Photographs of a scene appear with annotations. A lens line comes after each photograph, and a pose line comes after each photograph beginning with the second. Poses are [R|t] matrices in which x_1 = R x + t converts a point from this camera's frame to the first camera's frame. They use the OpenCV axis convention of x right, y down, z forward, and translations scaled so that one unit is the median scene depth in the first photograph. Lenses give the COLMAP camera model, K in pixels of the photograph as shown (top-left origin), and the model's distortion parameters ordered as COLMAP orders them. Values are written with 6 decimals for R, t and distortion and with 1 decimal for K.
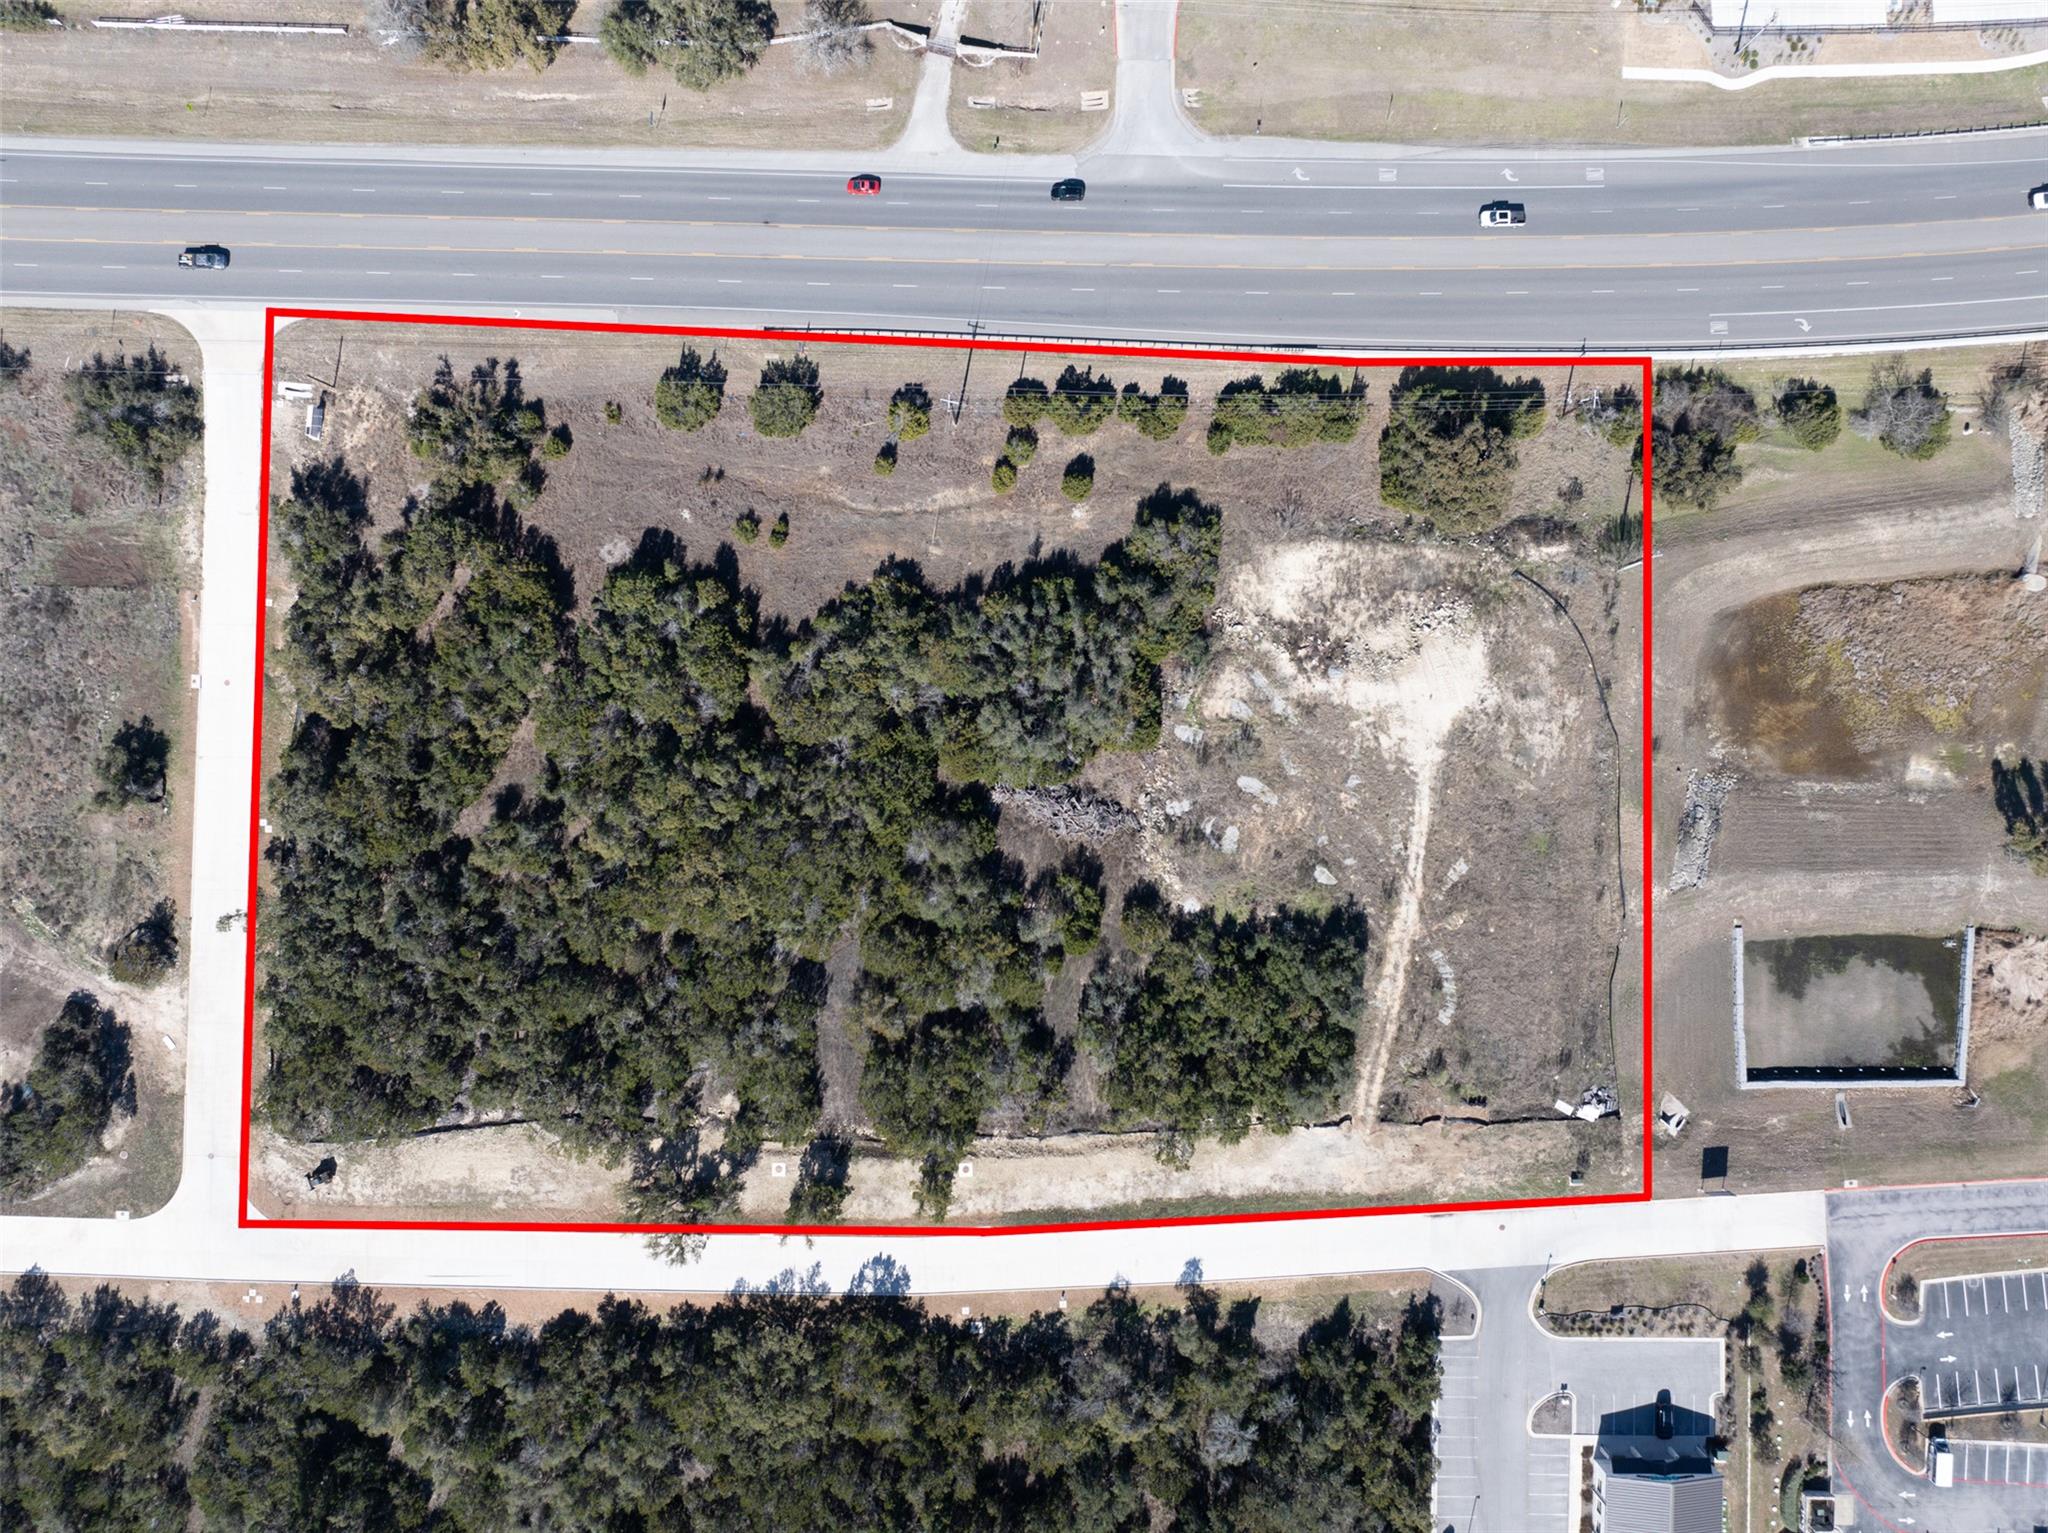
lens RADIAL K [[1427.7, 0, 1024.0], [0, 1427.7, 766.5], [0, 0, 1]] dist [-0.064312, 0.034475]
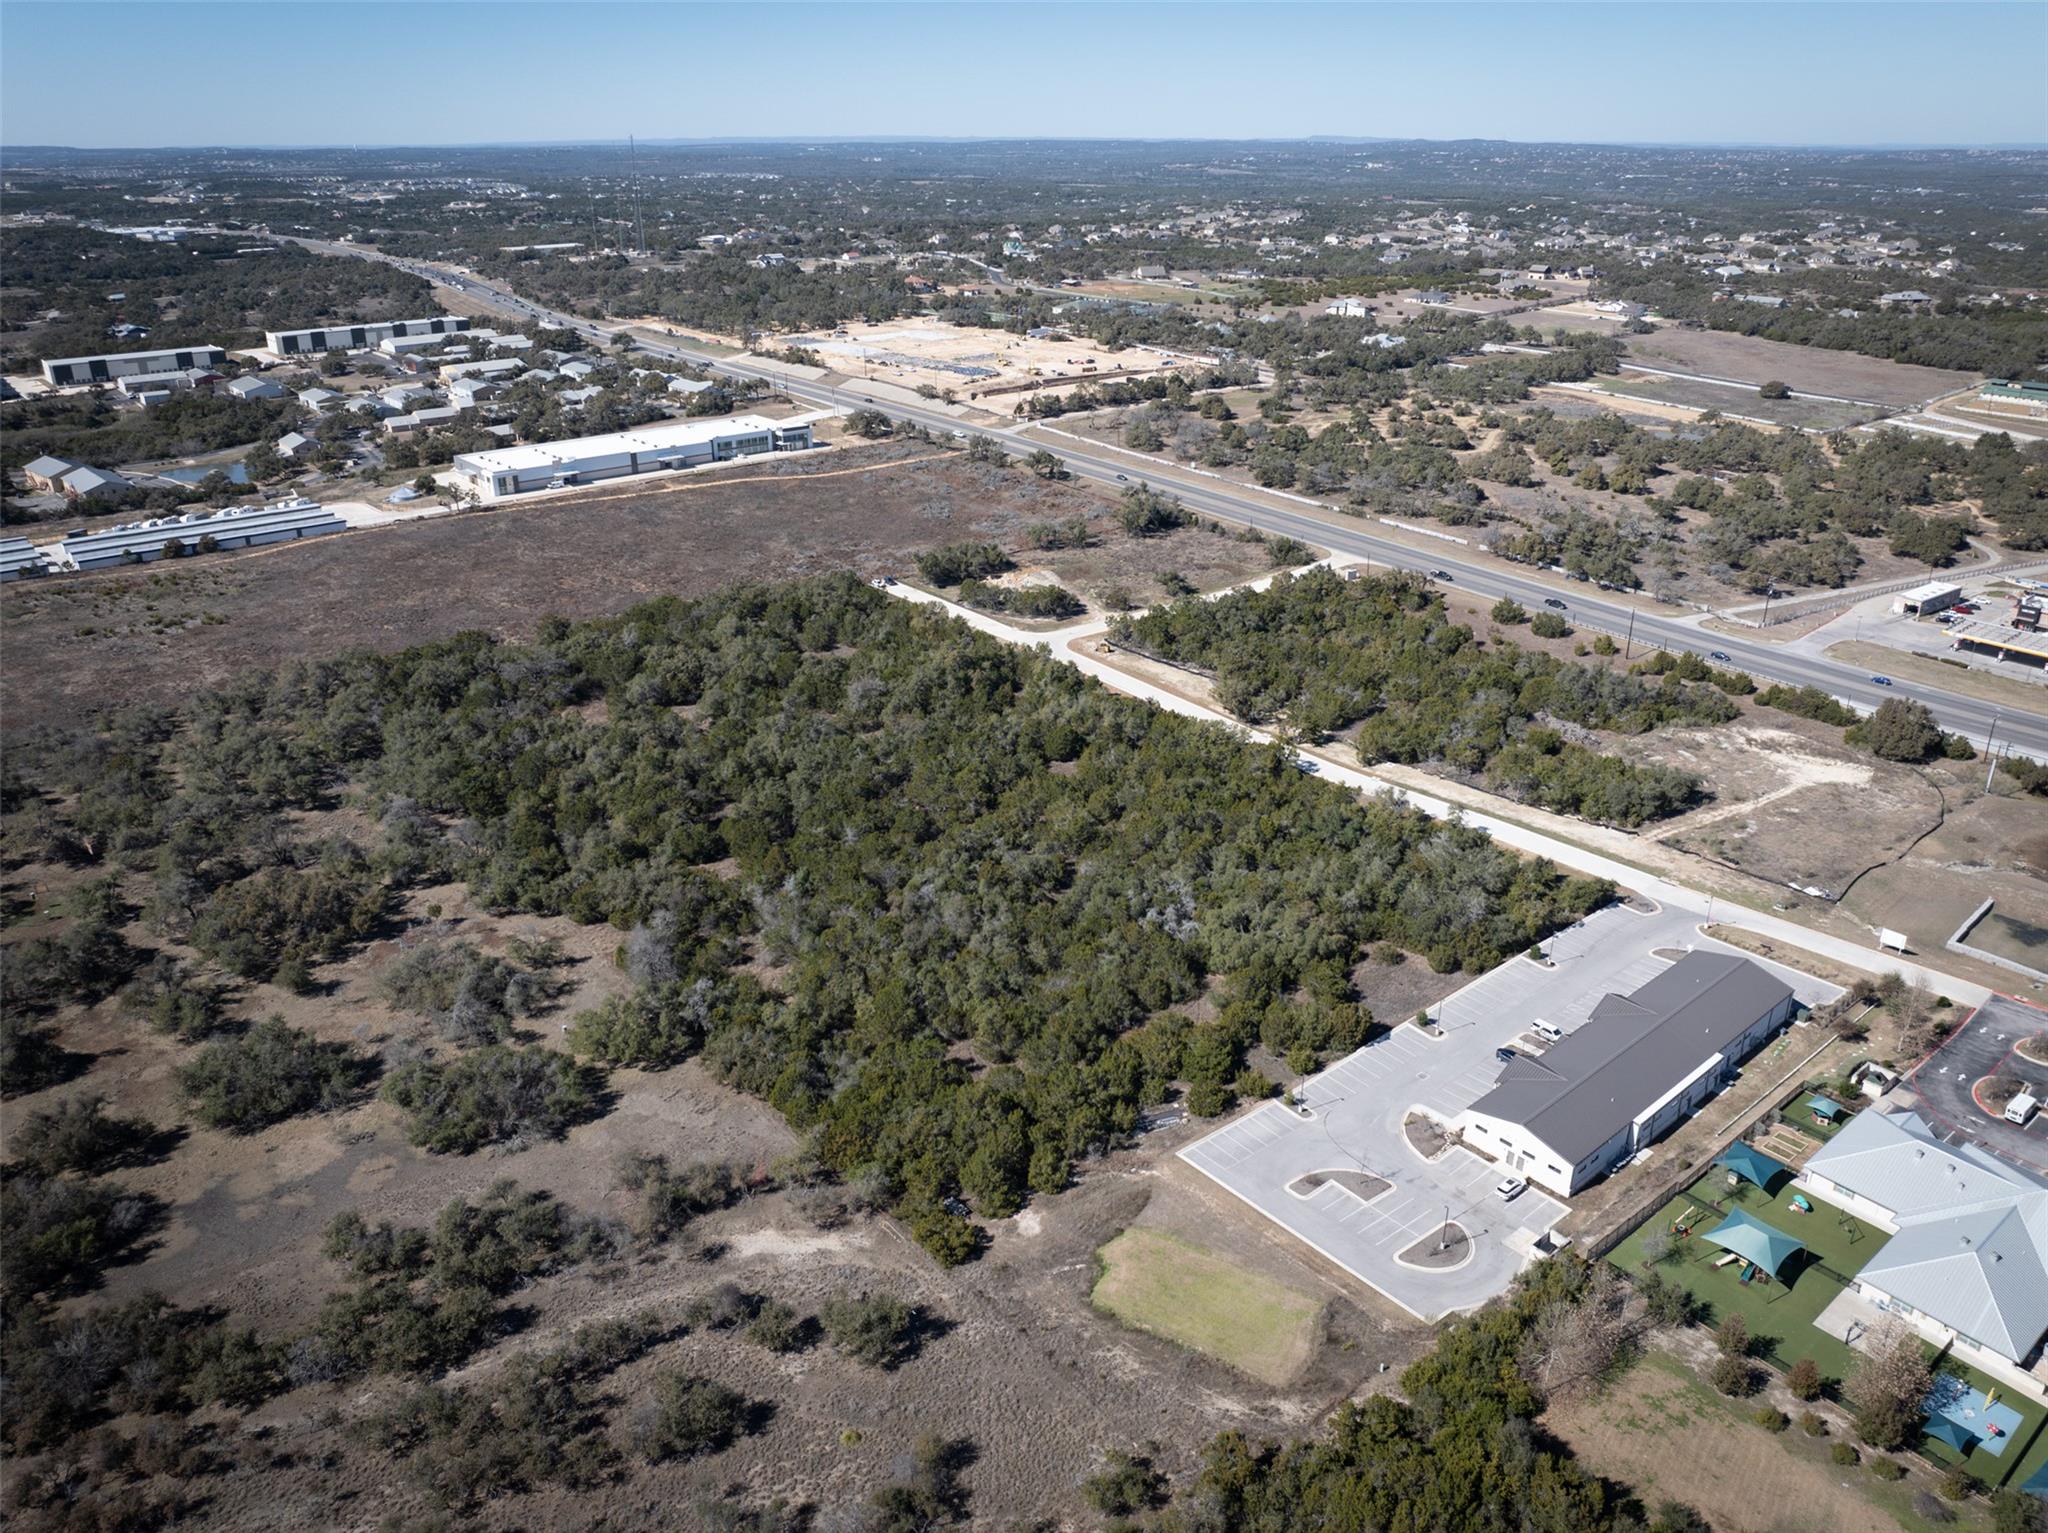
lens RADIAL K [[1454.5, 0, 1035.7], [0, 1454.5, 762.0], [0, 0, 1]] dist [-0.030841, 0.001755]
pose [[0.657787, 0.300446, -0.690687, 0.807469], [-0.753103, 0.277361, -0.596579, 1.537256], [0.012330, 0.912580, 0.408712, 0.342488]]
